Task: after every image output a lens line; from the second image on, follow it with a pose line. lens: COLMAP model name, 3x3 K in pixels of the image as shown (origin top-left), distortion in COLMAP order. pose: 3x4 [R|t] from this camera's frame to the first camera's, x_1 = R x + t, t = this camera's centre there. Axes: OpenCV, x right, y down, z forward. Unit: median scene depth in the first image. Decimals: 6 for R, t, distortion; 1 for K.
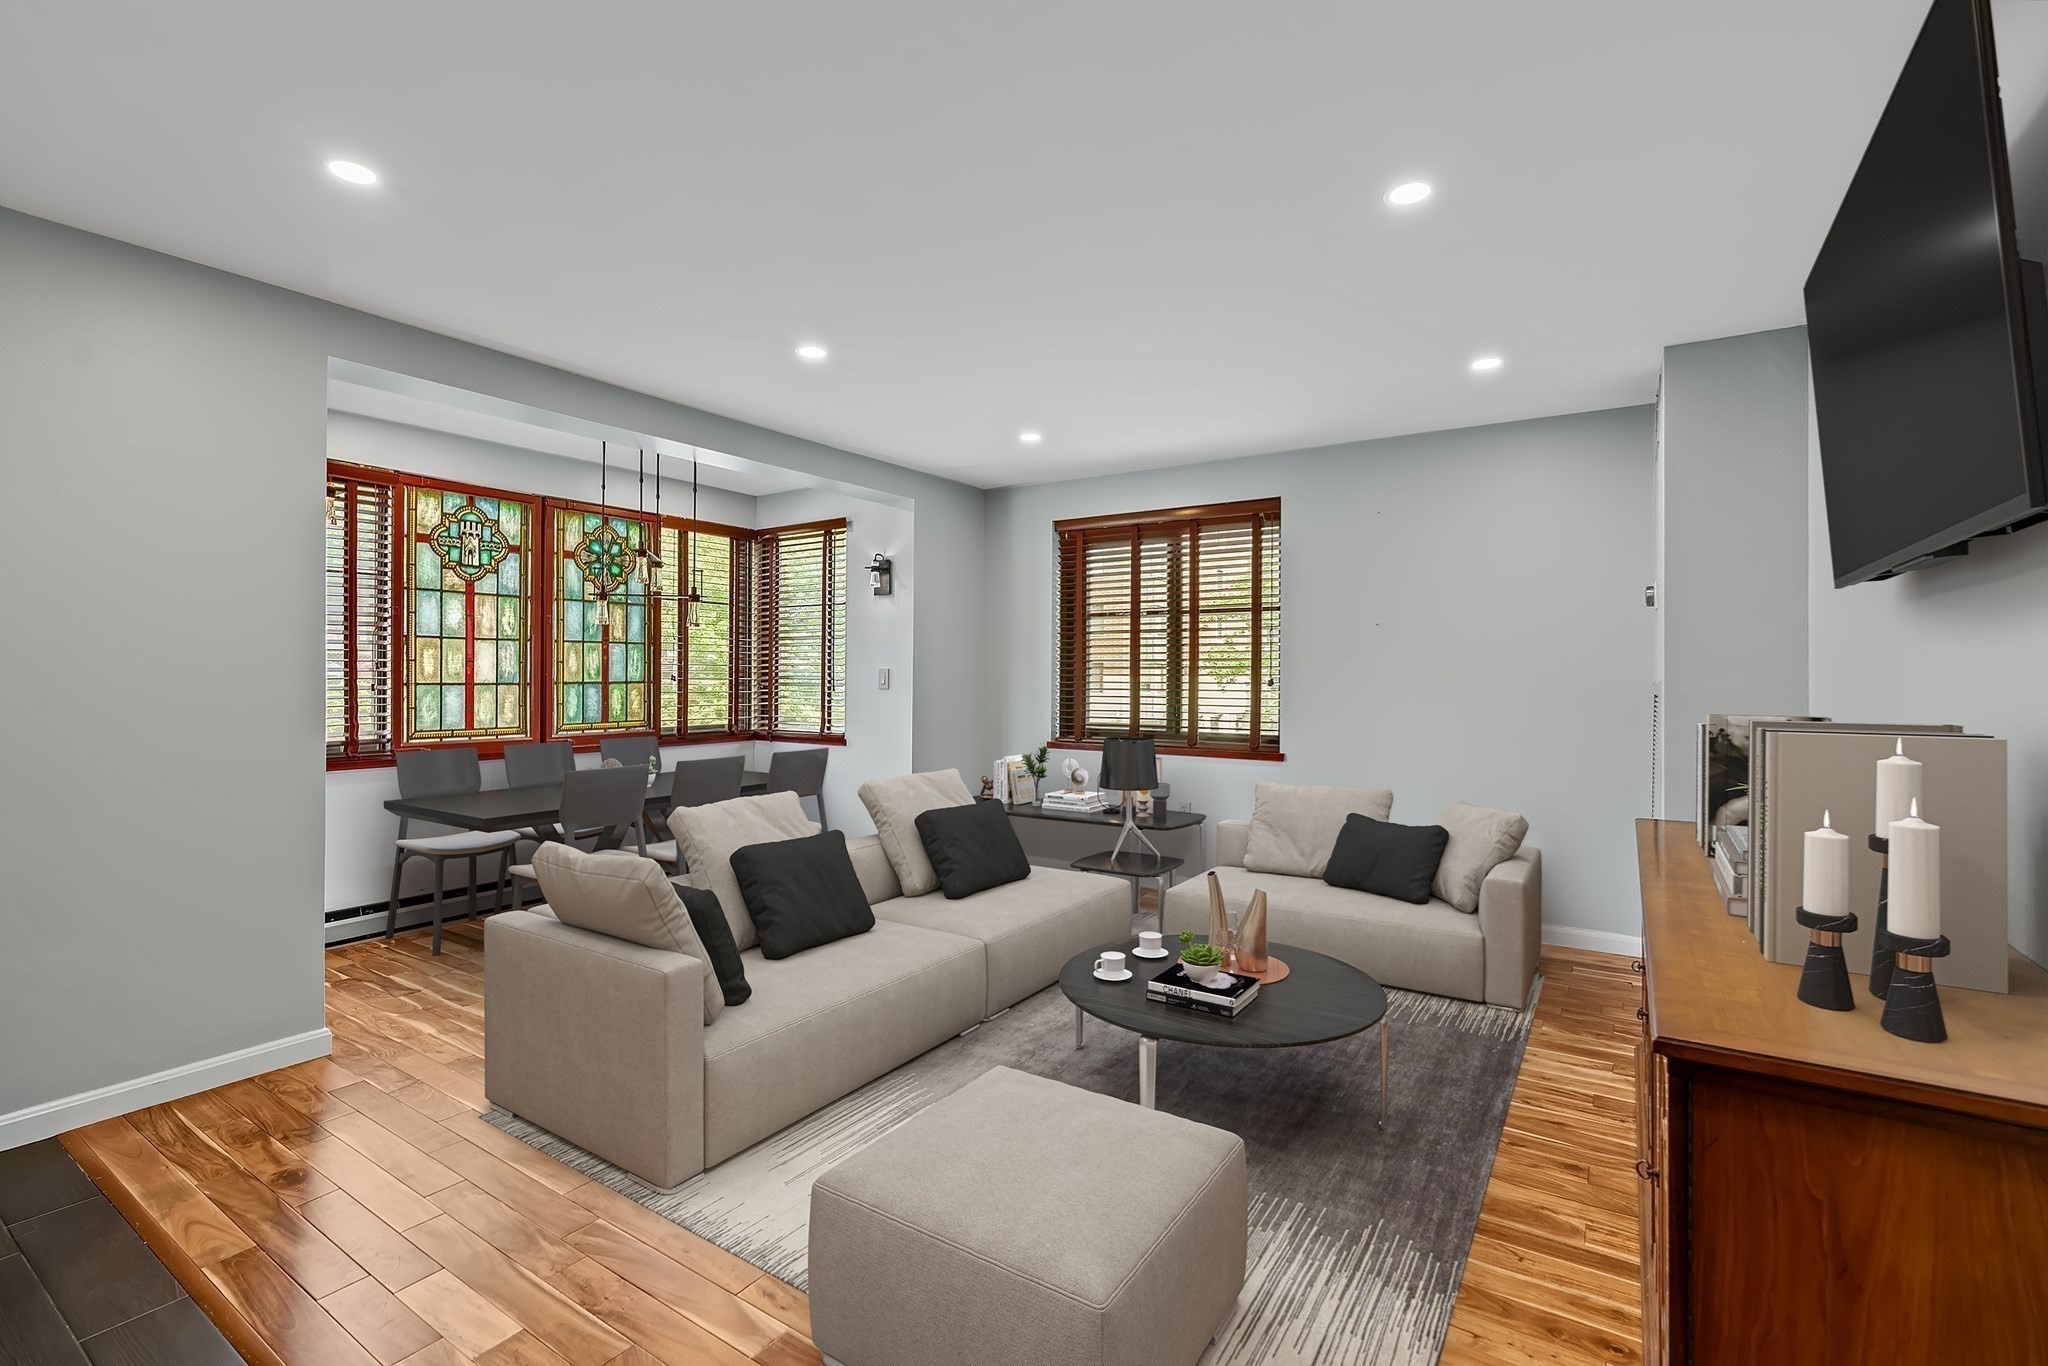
lens RADIAL K [[925.4, 0, 980.6], [0, 925.4, 675.1], [0, 0, 1]] dist [-0.006244, 0.003194]
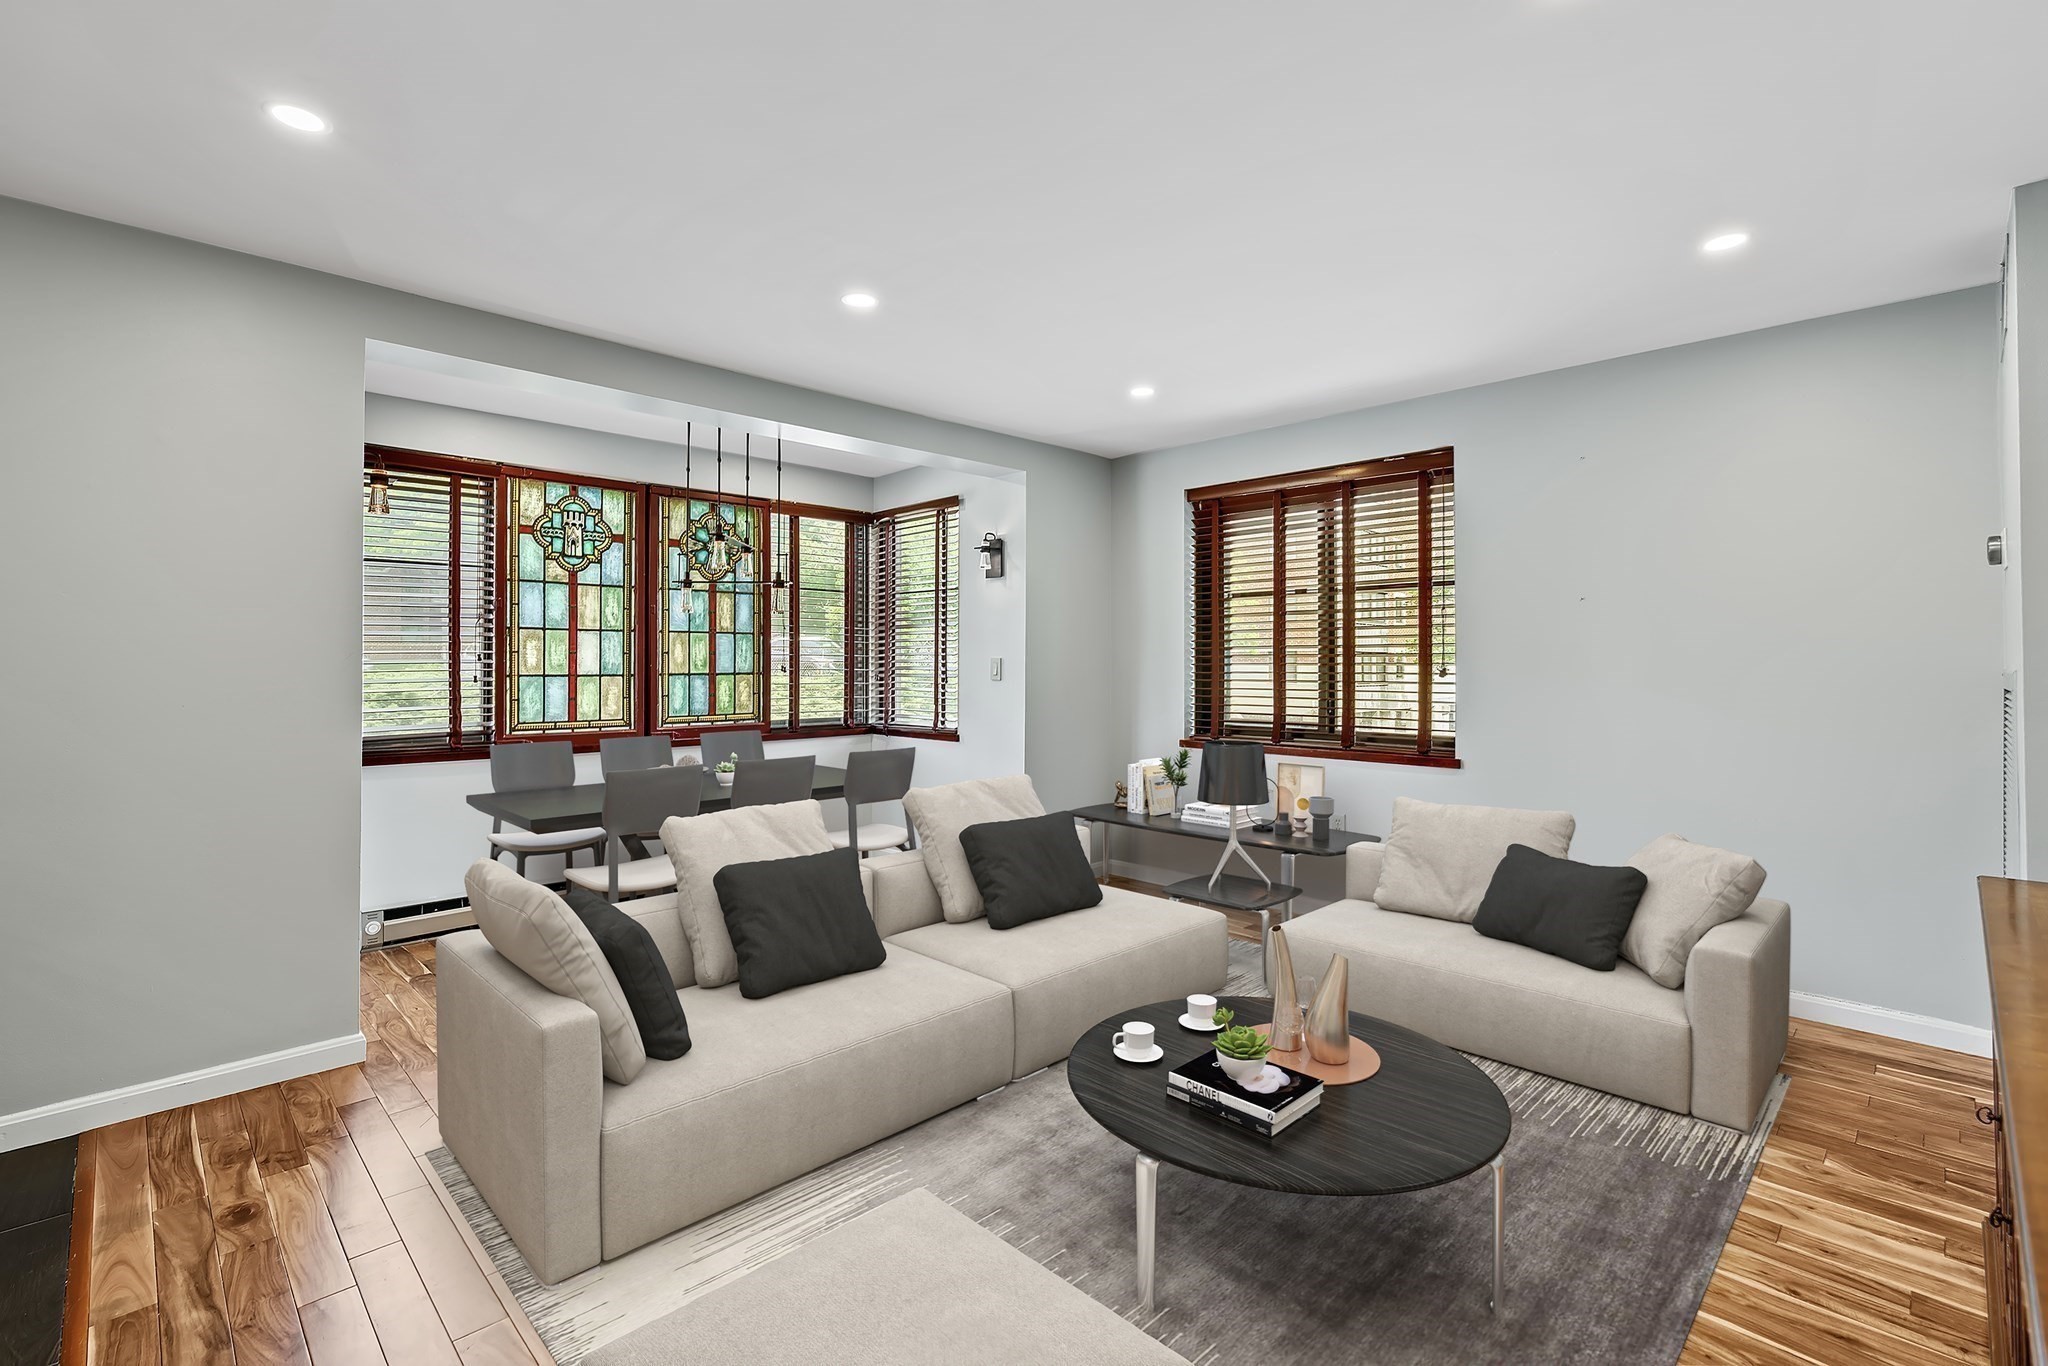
lens RADIAL K [[925.4, 0, 1000.2], [0, 925.4, 690.0], [0, 0, 1]] dist [-0.006244, 0.003194]
pose [[0.980612, 0.002558, -0.195942, 0.104067], [0.003011, 0.999600, 0.028116, -0.001654], [0.195936, -0.028161, 0.980212, 0.128641]]
